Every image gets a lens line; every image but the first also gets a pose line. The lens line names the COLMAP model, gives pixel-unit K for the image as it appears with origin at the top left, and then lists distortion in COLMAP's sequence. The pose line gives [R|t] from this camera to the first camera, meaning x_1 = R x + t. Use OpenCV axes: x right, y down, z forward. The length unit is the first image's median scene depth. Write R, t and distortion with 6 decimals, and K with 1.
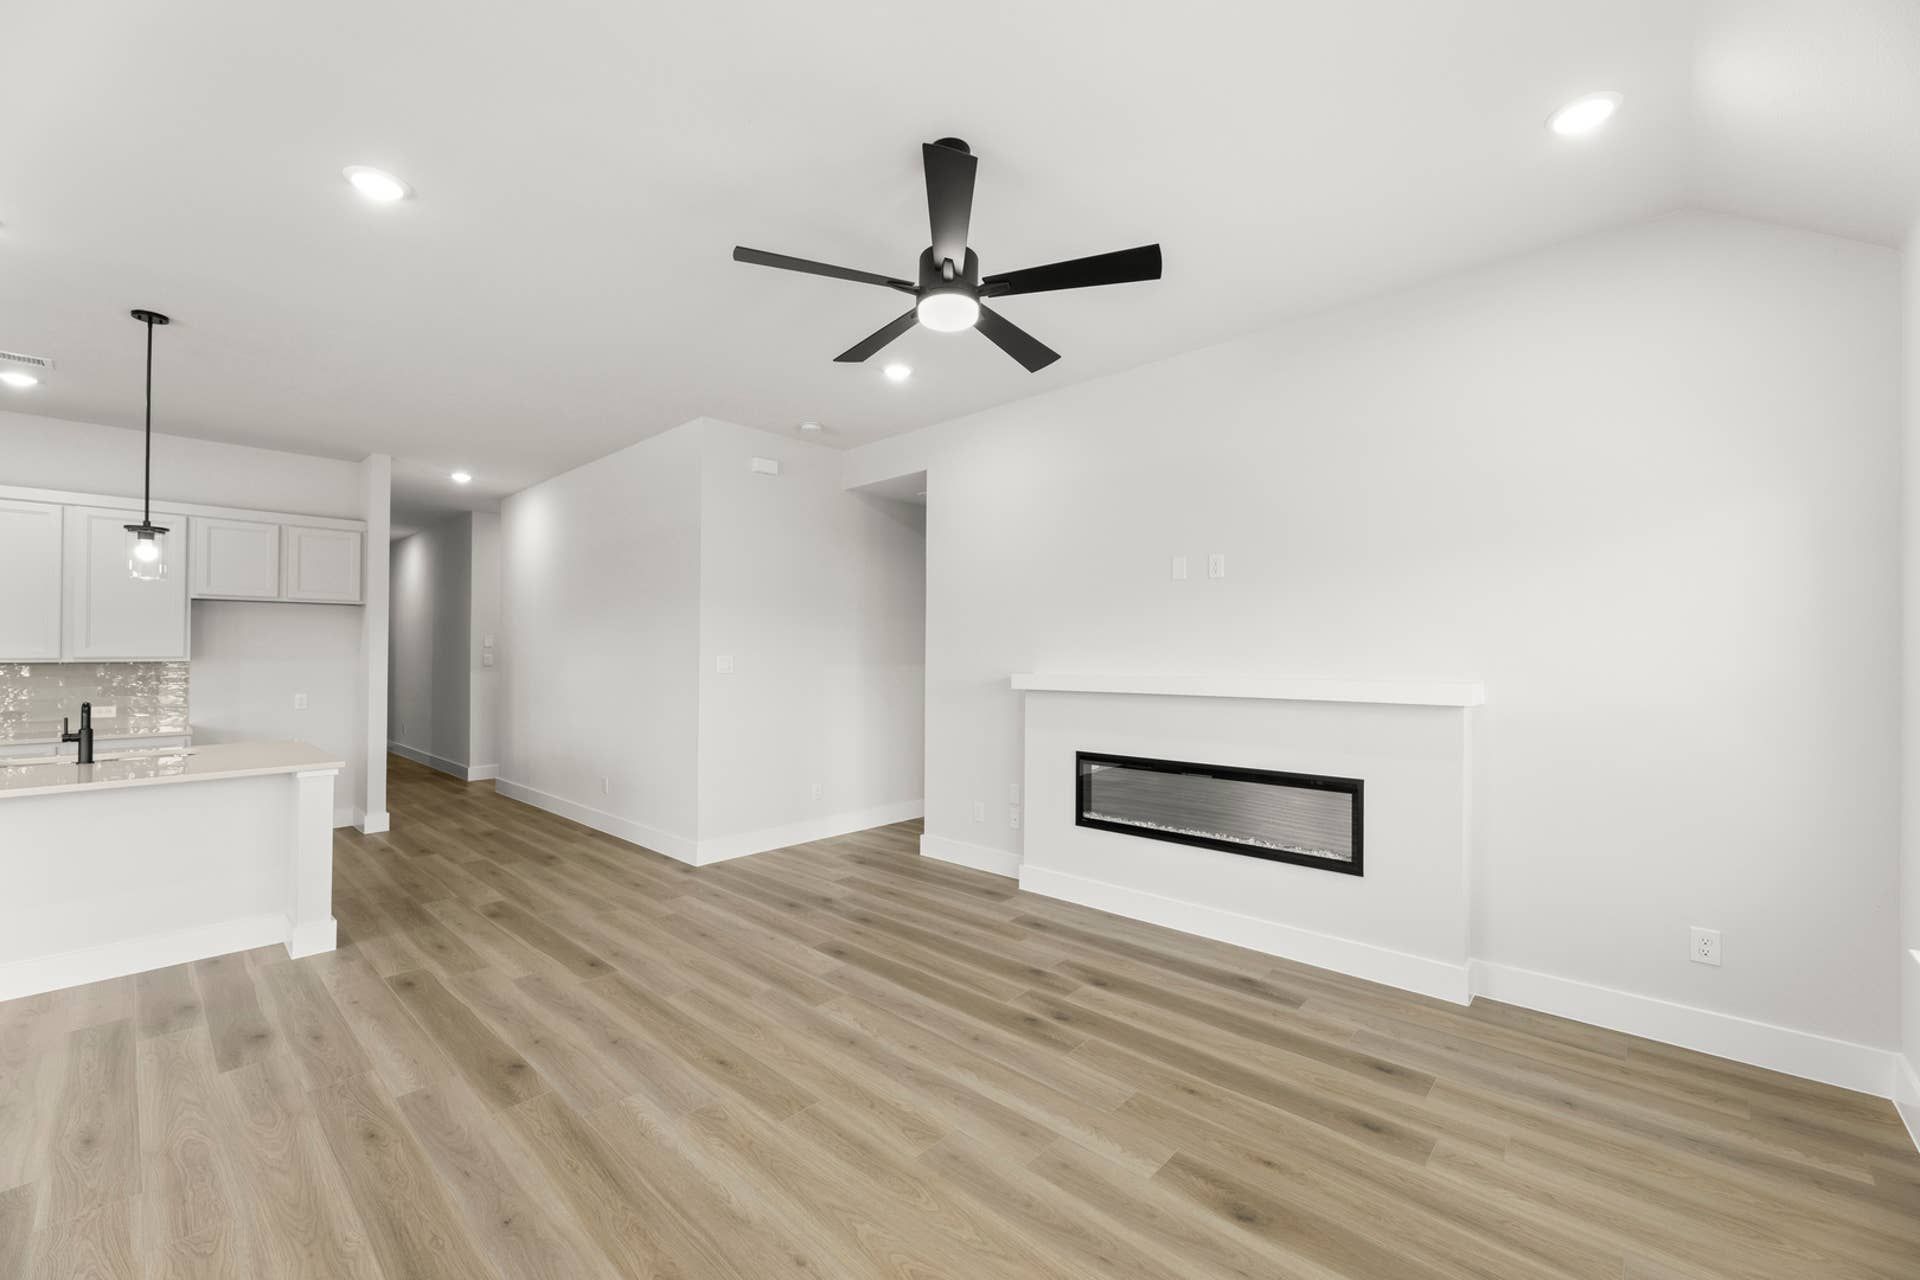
lens RADIAL K [[769.7, 0, 956.3], [0, 769.7, 636.9], [0, 0, 1]] dist [0.008105, 0.000685]
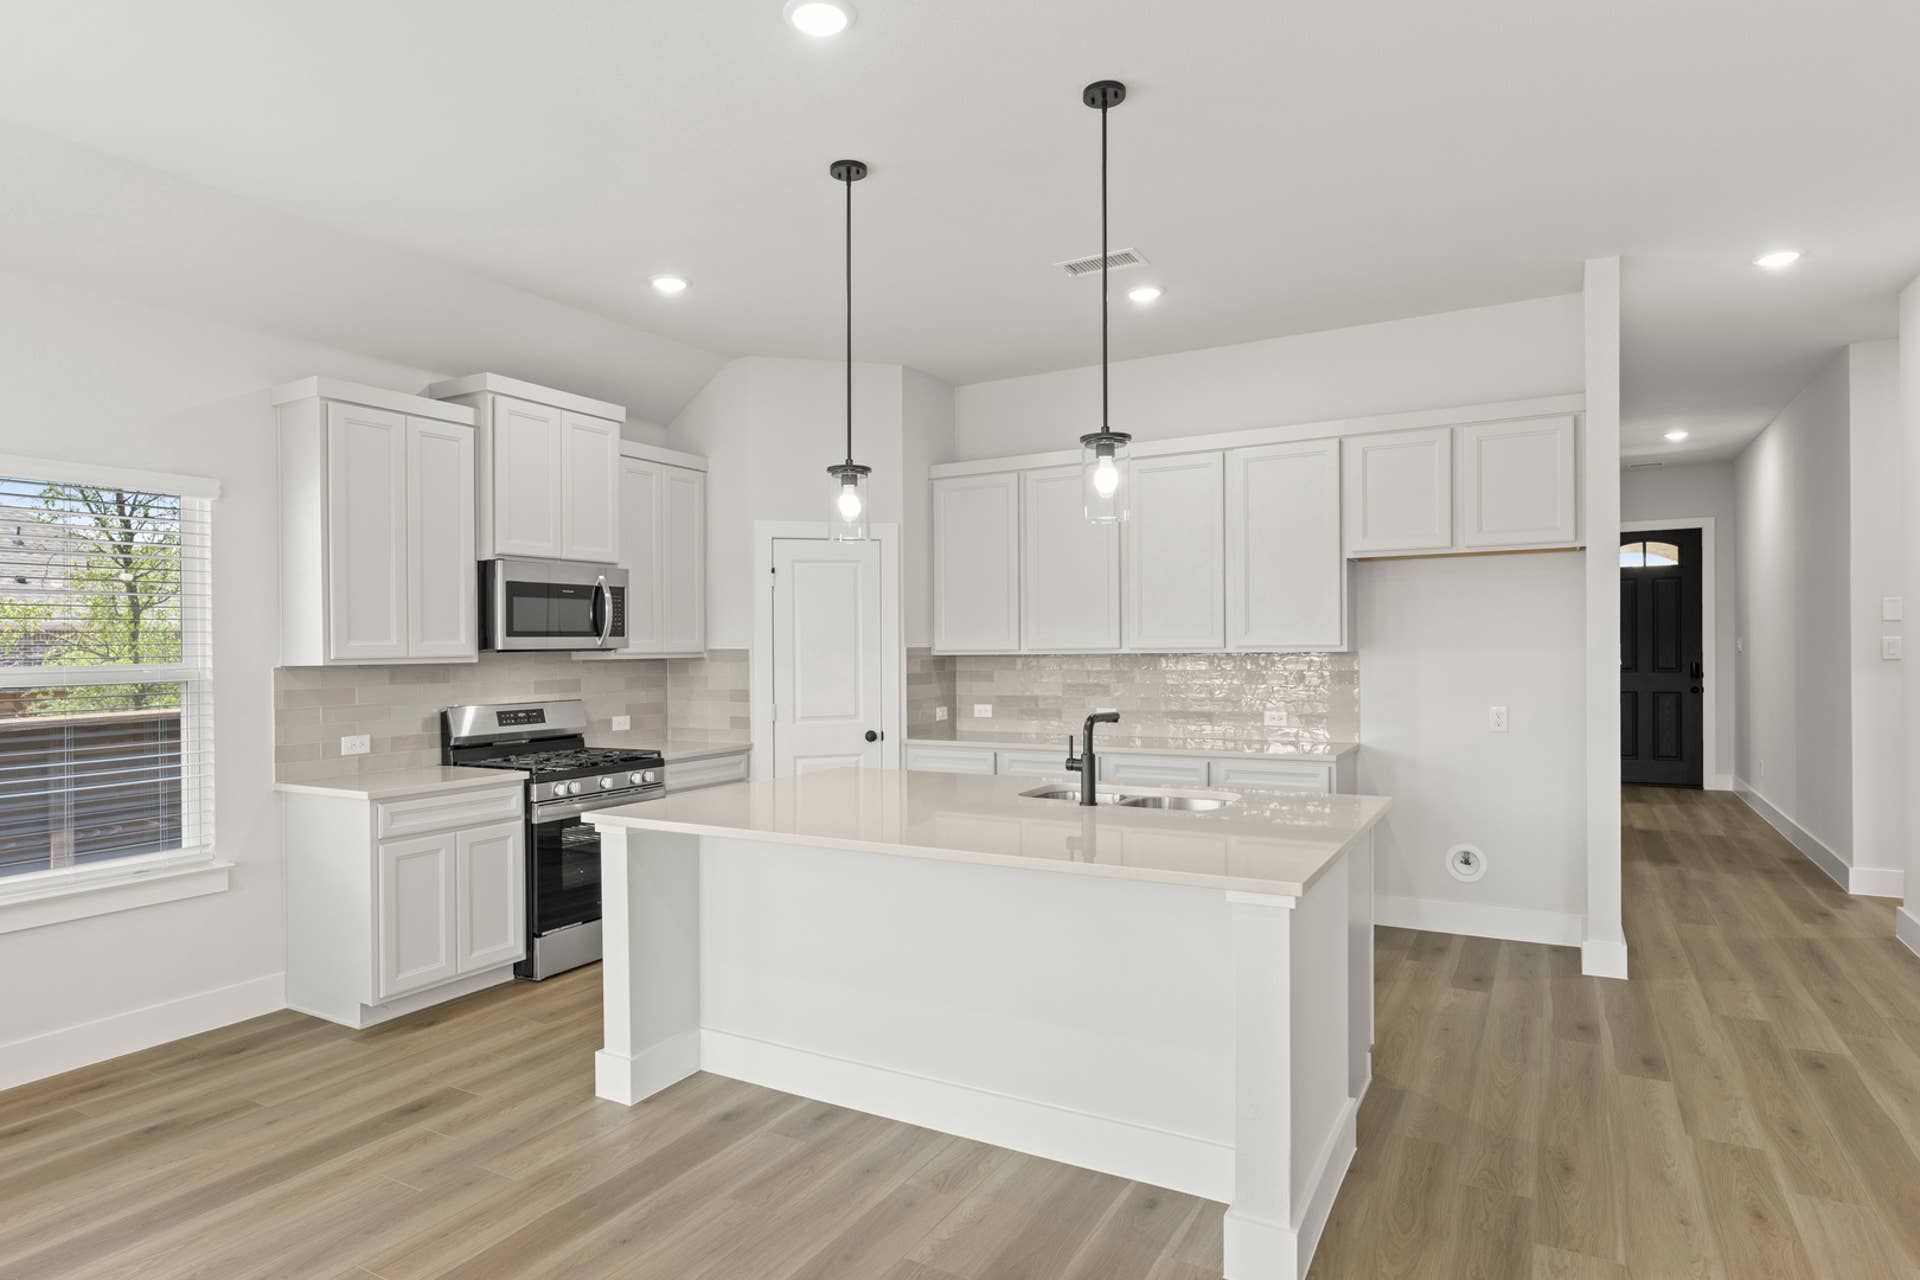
lens RADIAL K [[1049.2, 0, 952.9], [0, 1049.2, 649.3], [0, 0, 1]] dist [-0.002260, 0.000030]
pose [[0.227427, 0.003826, -0.973788, -0.255307], [0.030889, 0.999461, 0.011141, 0.013831], [0.973305, -0.032614, 0.227186, 0.680123]]
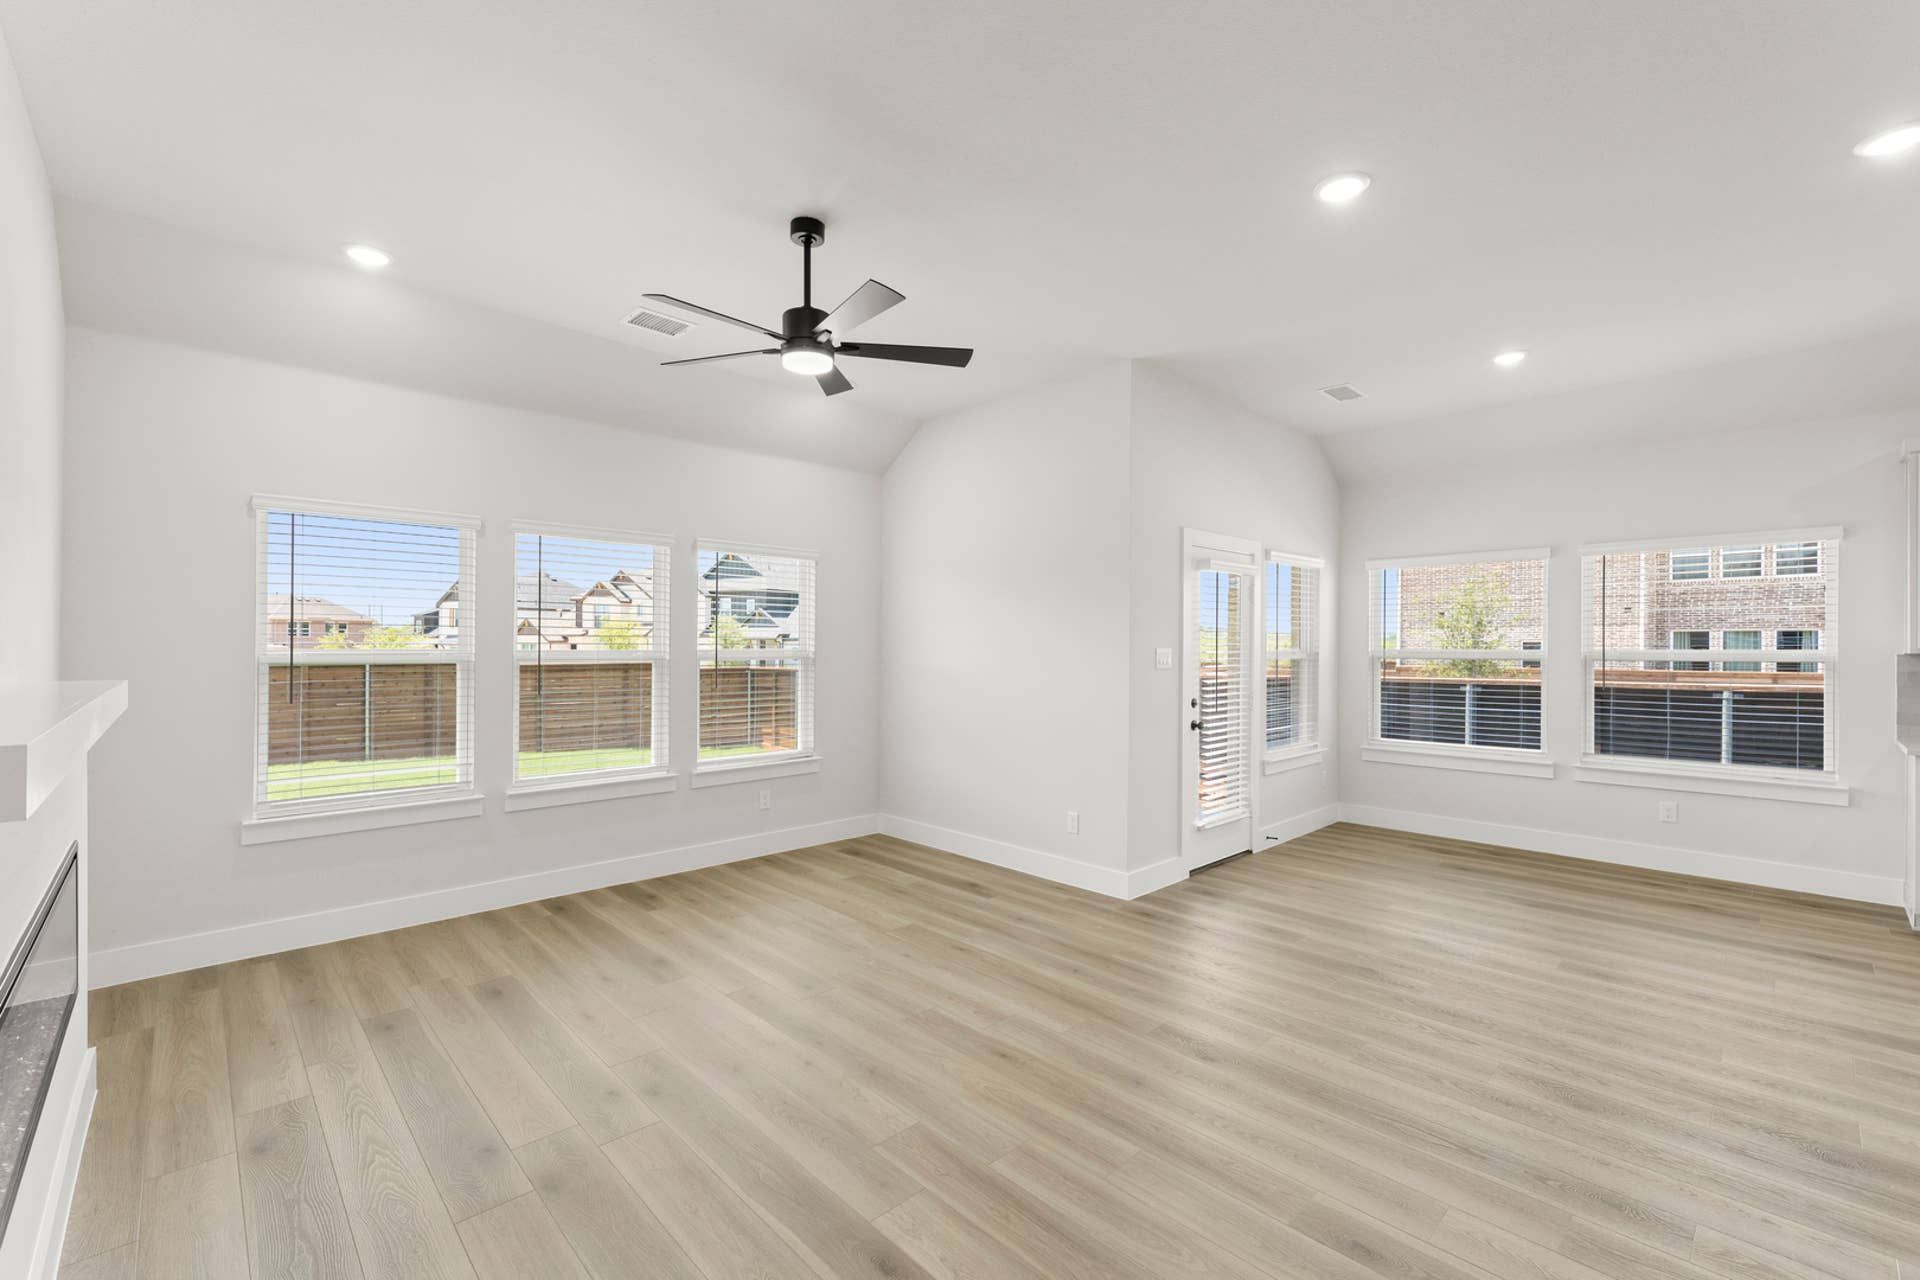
lens RADIAL K [[807.6, 0, 969.5], [0, 807.6, 657.7], [0, 0, 1]] dist [0.000245, -0.001233]
pose [[-0.998724, 0.001889, 0.050474, -0.224310], [0.001590, 0.999981, -0.005966, 0.032865], [-0.050484, -0.005879, -0.998708, 1.463297]]
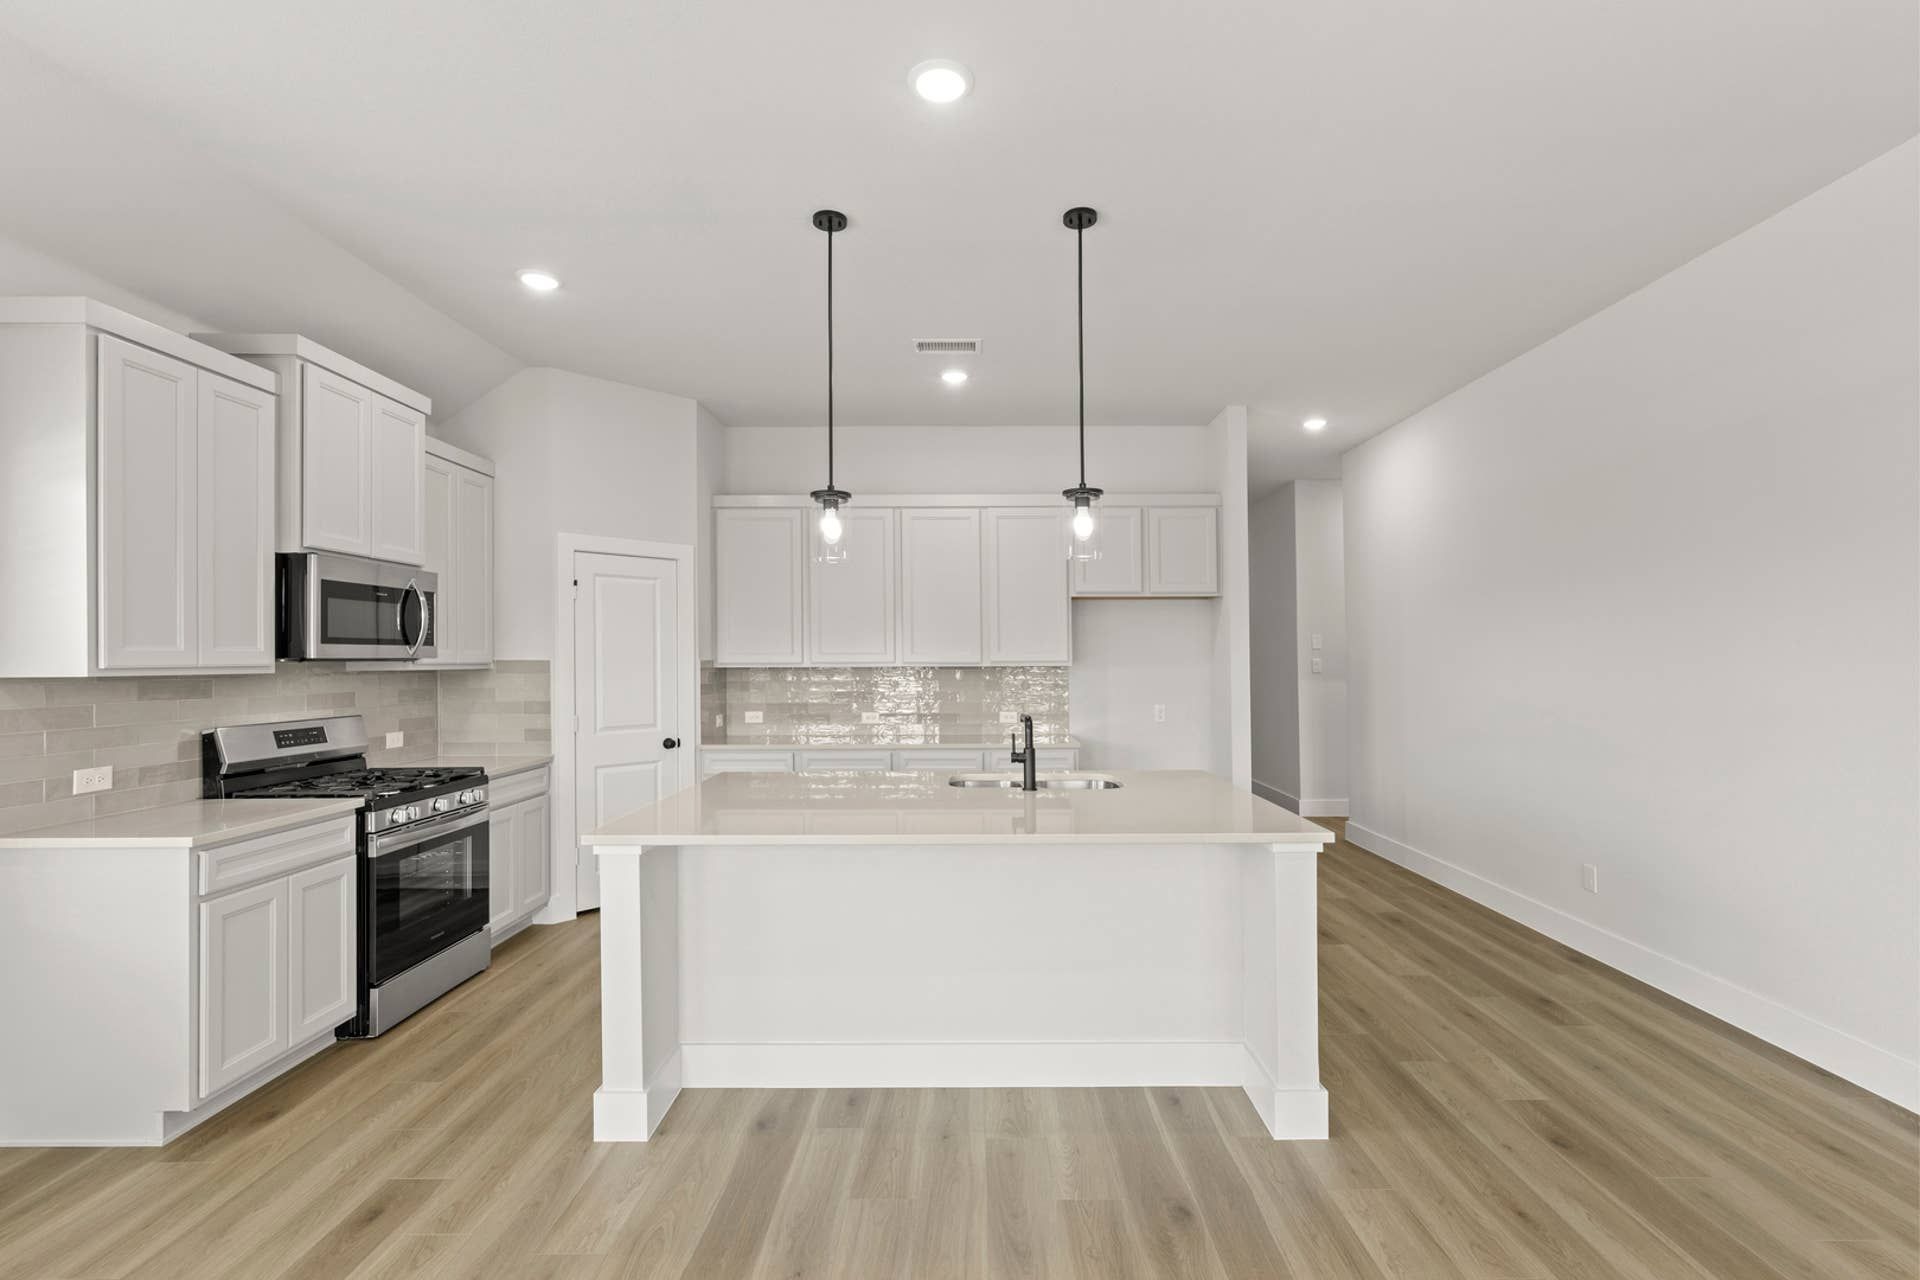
lens RADIAL K [[852.6, 0, 966.1], [0, 852.6, 650.3], [0, 0, 1]] dist [0.004023, 0.000131]
pose [[0.681041, -0.005819, -0.732222, -0.499305], [0.015179, 0.999866, 0.006171, 0.008077], [0.732088, -0.015317, 0.681038, 0.335357]]
